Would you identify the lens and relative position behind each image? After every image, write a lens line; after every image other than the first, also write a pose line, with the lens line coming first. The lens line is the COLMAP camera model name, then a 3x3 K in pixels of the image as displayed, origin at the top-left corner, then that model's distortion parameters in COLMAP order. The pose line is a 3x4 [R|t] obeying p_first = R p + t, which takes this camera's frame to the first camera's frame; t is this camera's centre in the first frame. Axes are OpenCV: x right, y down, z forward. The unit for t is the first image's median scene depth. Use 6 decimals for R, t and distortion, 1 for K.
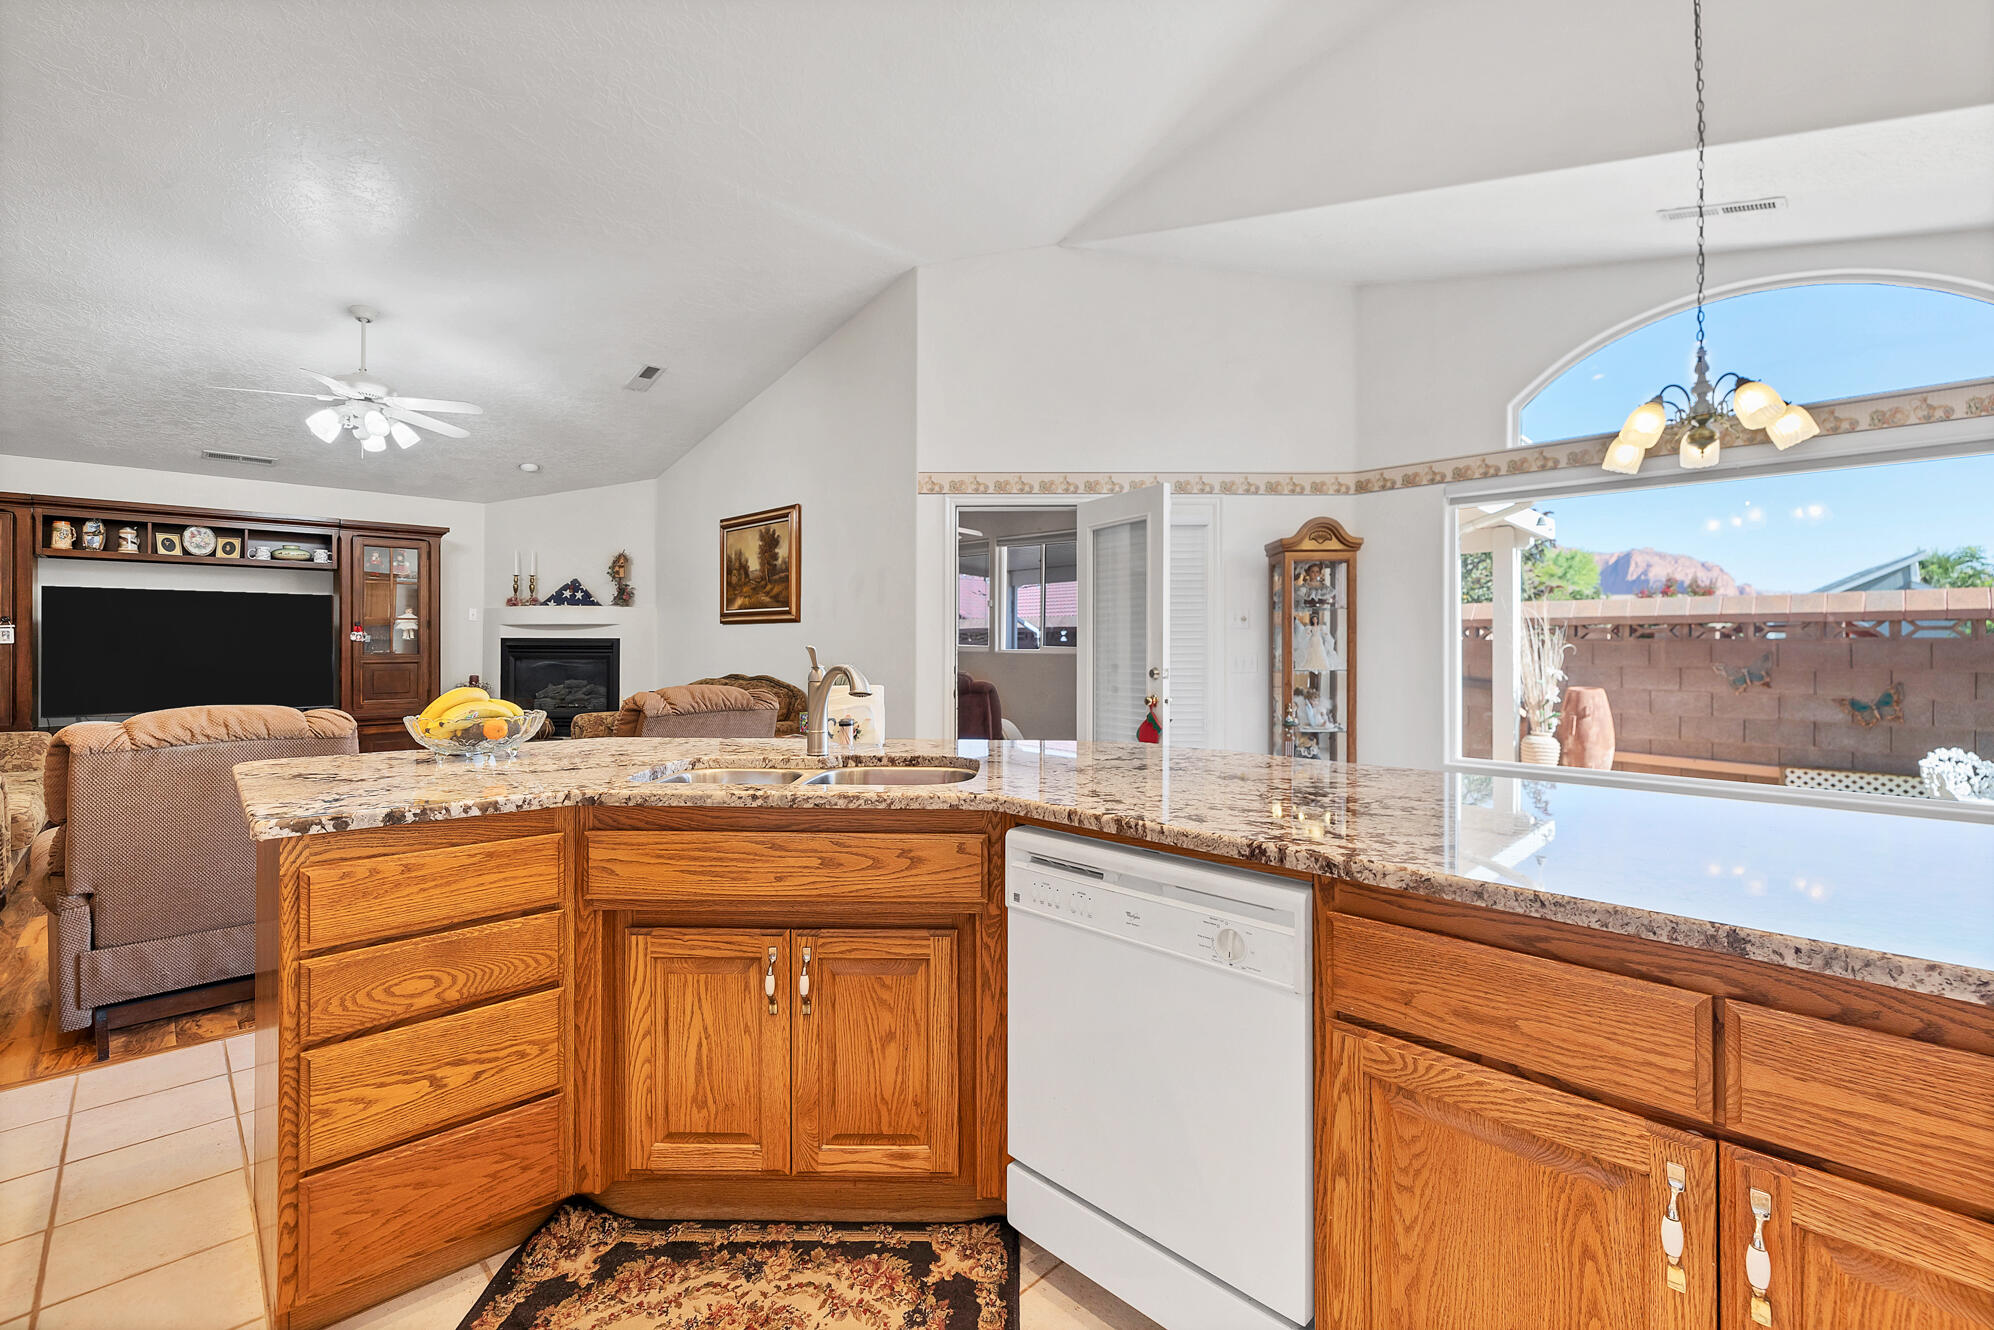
lens RADIAL K [[865.9, 0, 997.1], [0, 865.9, 643.6], [0, 0, 1]] dist [0.001962, 0.000093]
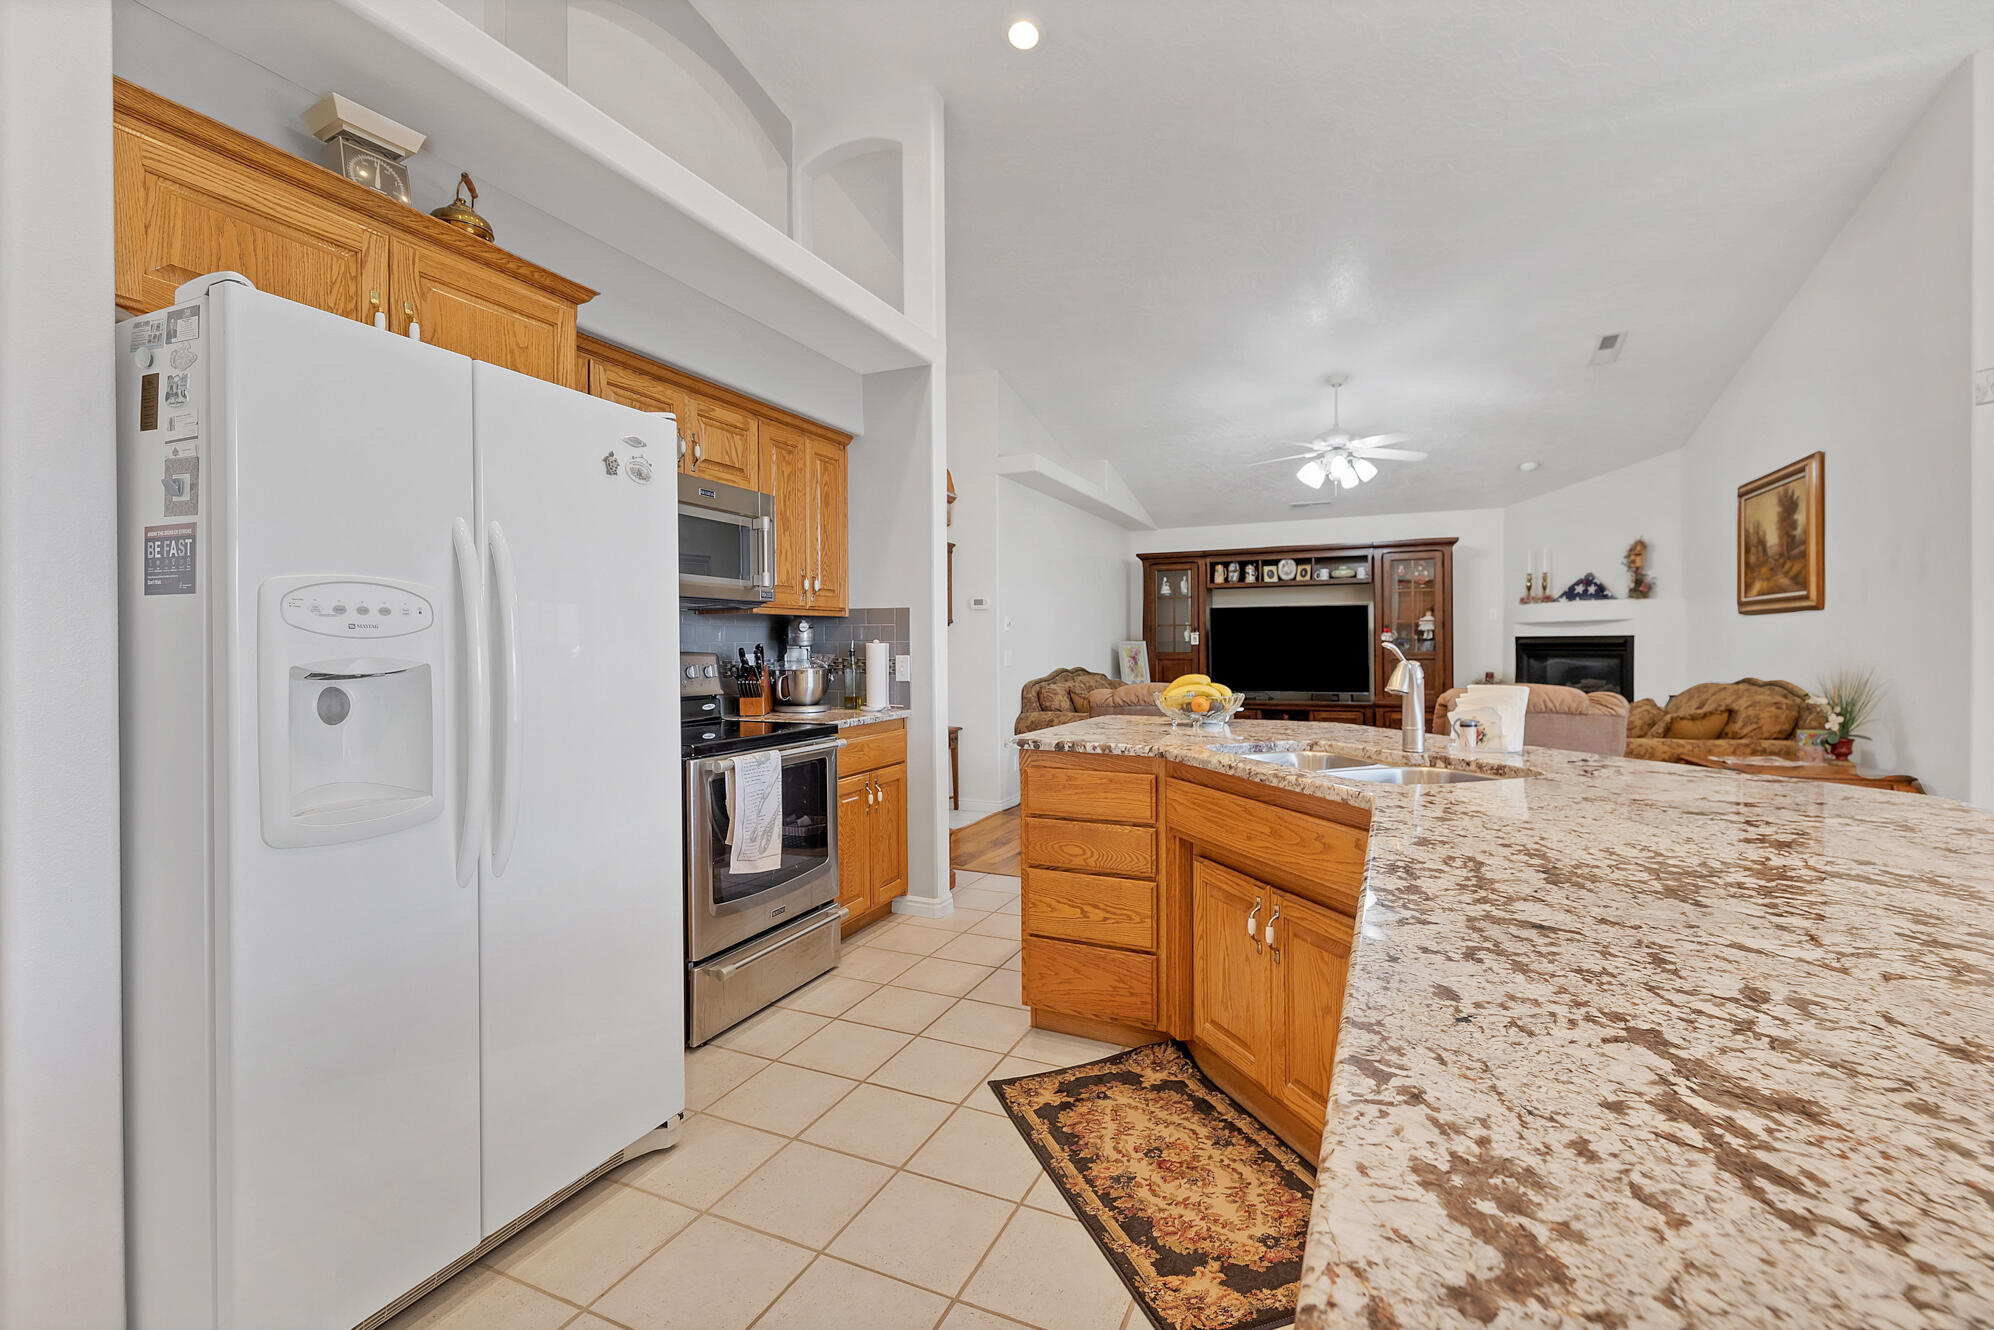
lens RADIAL K [[865.9, 0, 1003.6], [0, 865.9, 653.0], [0, 0, 1]] dist [0.001962, 0.000093]
pose [[0.361614, 0.005049, -0.932314, 0.219568], [0.007729, 0.999935, 0.008413, 0.000548], [0.932296, -0.010248, 0.361551, 0.074204]]
